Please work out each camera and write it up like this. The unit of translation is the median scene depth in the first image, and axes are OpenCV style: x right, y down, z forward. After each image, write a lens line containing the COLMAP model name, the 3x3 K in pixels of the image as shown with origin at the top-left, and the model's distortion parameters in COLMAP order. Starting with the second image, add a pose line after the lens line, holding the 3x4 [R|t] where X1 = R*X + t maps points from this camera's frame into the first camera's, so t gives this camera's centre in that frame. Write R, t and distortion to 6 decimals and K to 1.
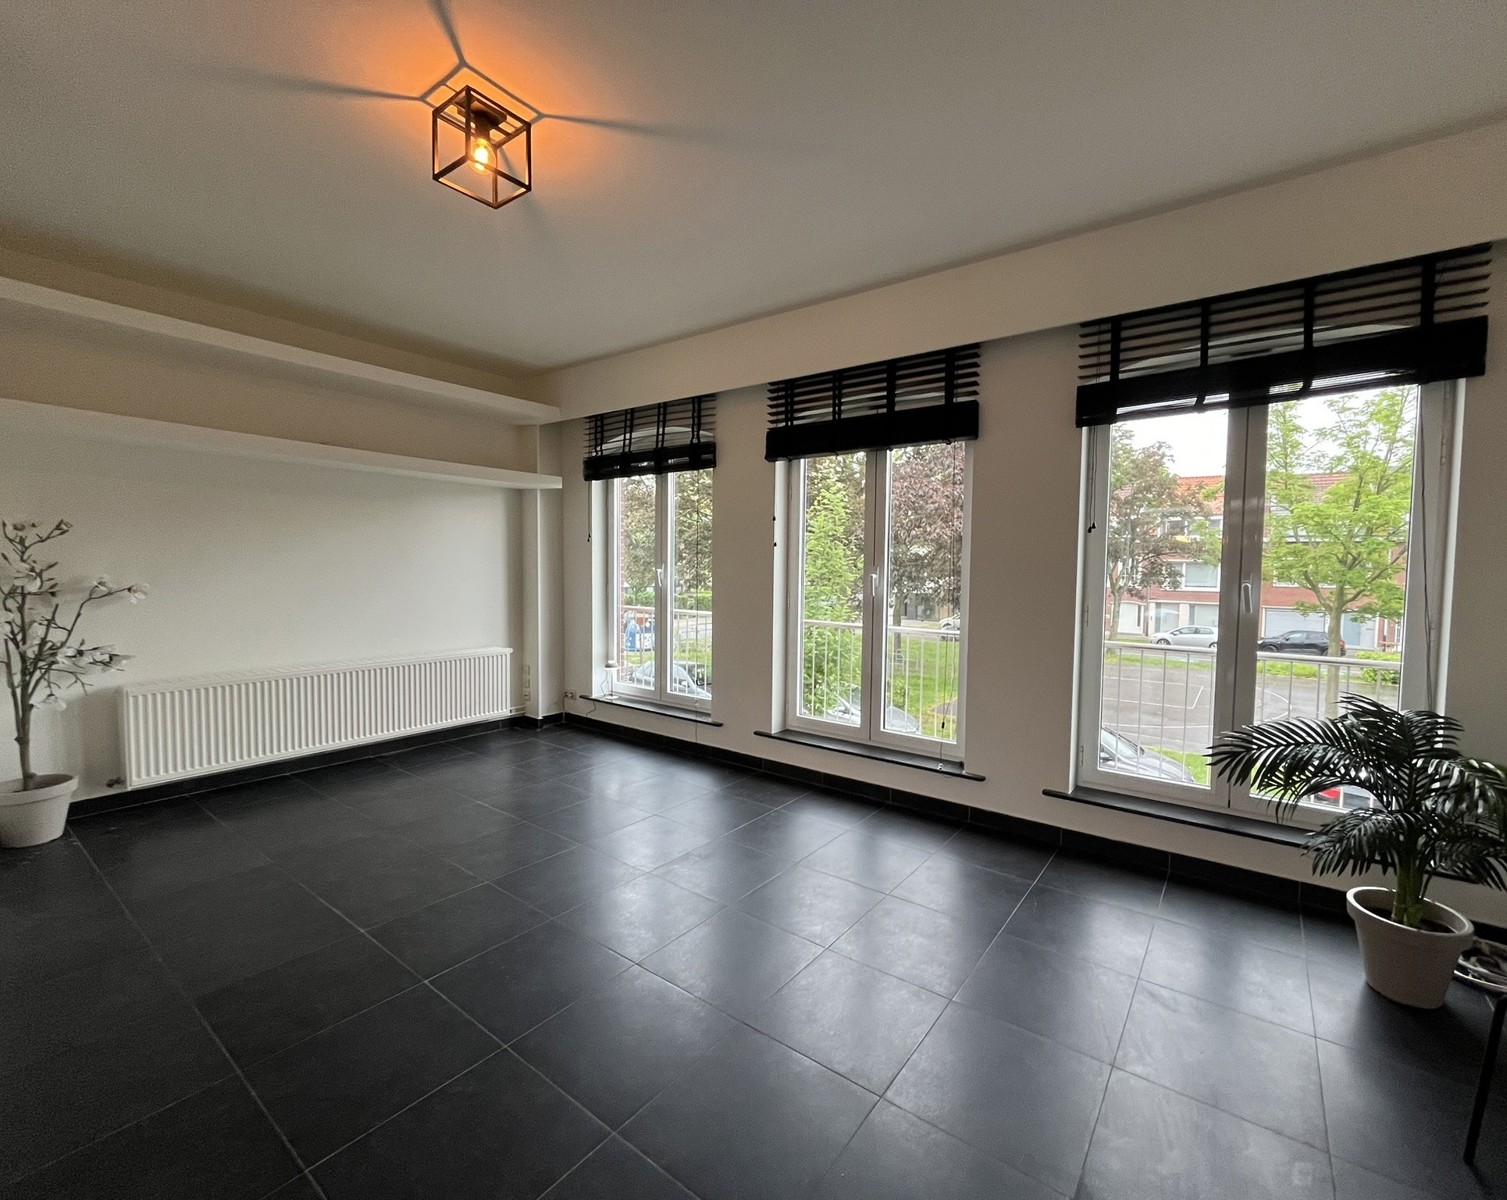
lens RADIAL K [[692.3, 0, 758.3], [0, 692.3, 596.2], [0, 0, 1]] dist [-0.004756, 0.000587]
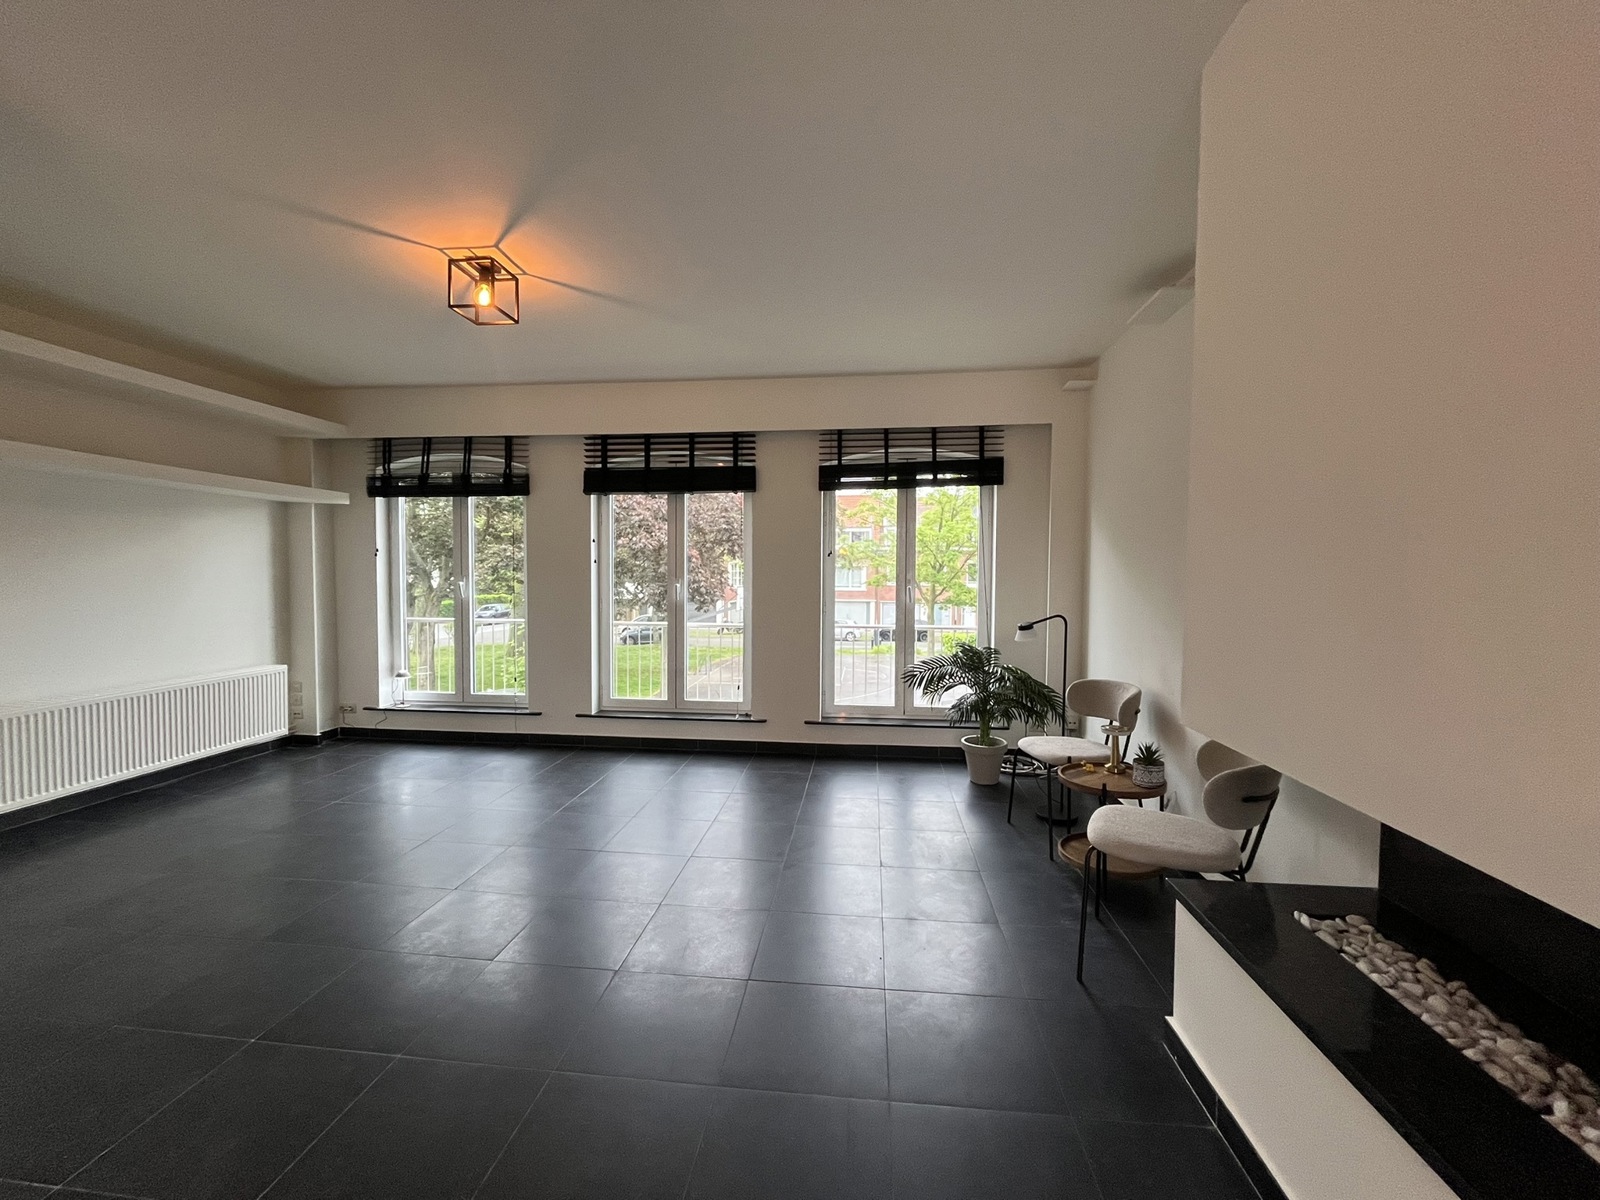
lens RADIAL K [[647.0, 0, 805.1], [0, 647.0, 597.5], [0, 0, 1]] dist [-0.004824, 0.000581]
pose [[0.873301, -0.027643, 0.486396, -0.199341], [0.030042, 0.999545, 0.002868, -0.001519], [-0.486254, 0.012108, 0.873734, -0.191407]]
